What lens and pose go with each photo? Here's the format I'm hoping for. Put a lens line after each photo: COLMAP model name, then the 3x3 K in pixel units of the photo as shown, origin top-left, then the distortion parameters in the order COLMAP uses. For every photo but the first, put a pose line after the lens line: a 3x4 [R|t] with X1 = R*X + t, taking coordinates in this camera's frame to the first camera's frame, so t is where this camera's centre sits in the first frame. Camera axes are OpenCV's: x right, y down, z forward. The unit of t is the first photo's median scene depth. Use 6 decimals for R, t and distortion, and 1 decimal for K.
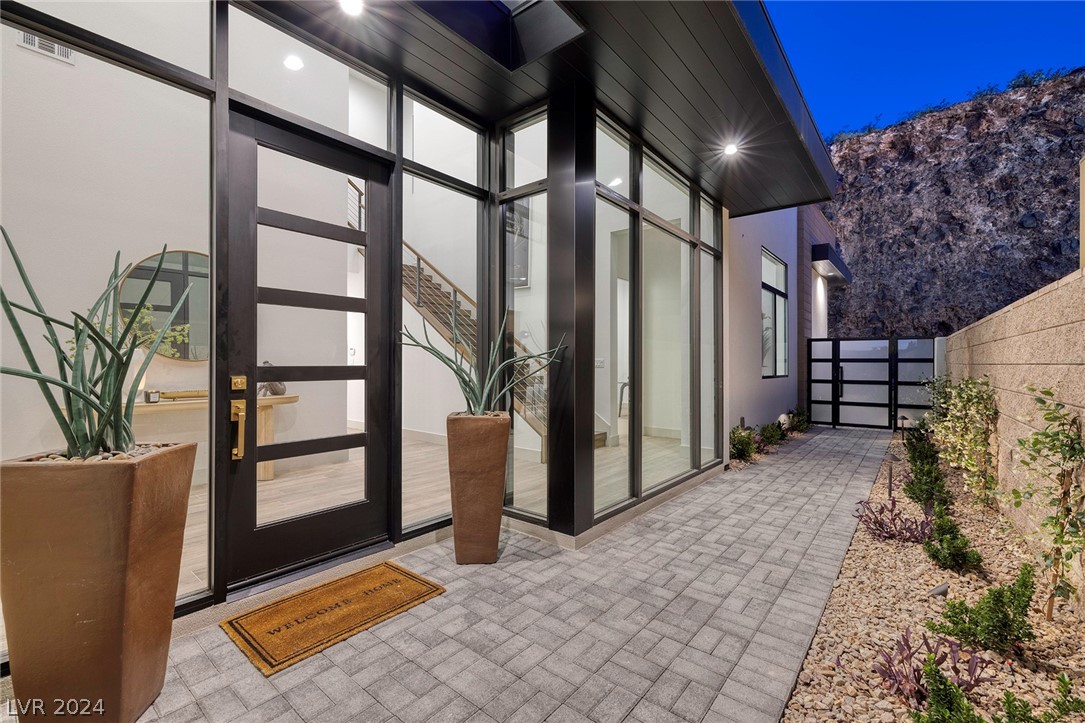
lens RADIAL K [[460.1, 0, 548.9], [0, 460.1, 358.3], [0, 0, 1]] dist [-0.000720, -0.000117]
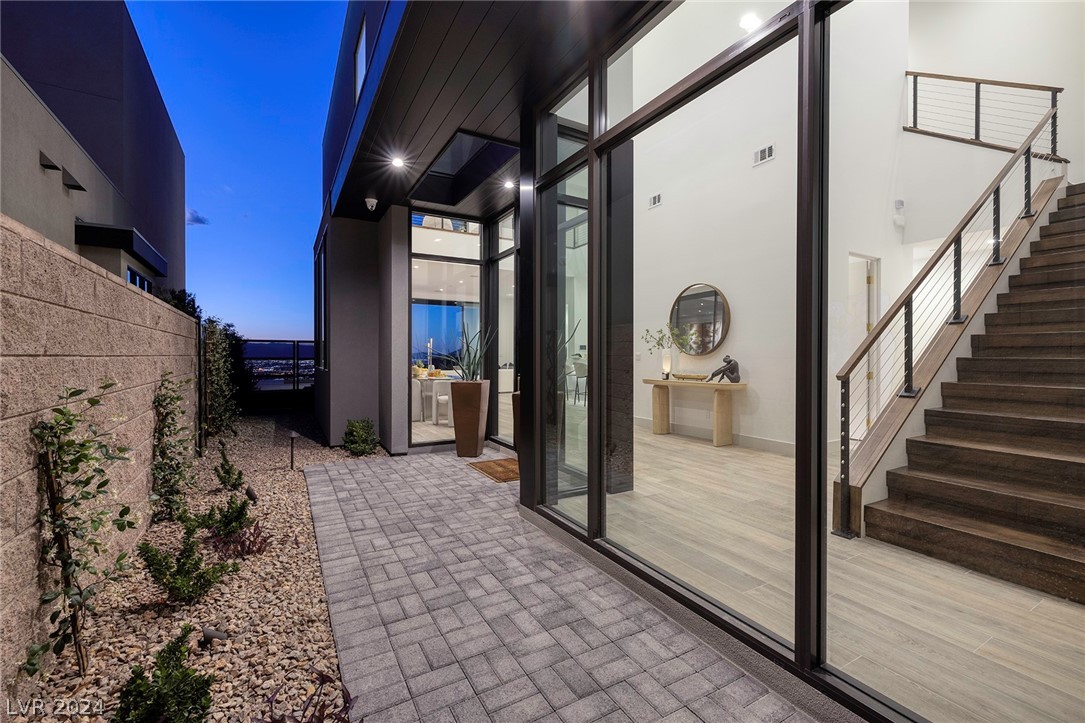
lens RADIAL K [[460.1, 0, 548.9], [0, 460.1, 358.3], [0, 0, 1]] dist [-0.000720, -0.000117]
pose [[-0.358958, 0.002175, -0.933351, 1.198543], [0.007269, 0.999973, -0.000465, 0.019617], [0.933326, -0.006951, -0.358964, 1.591332]]
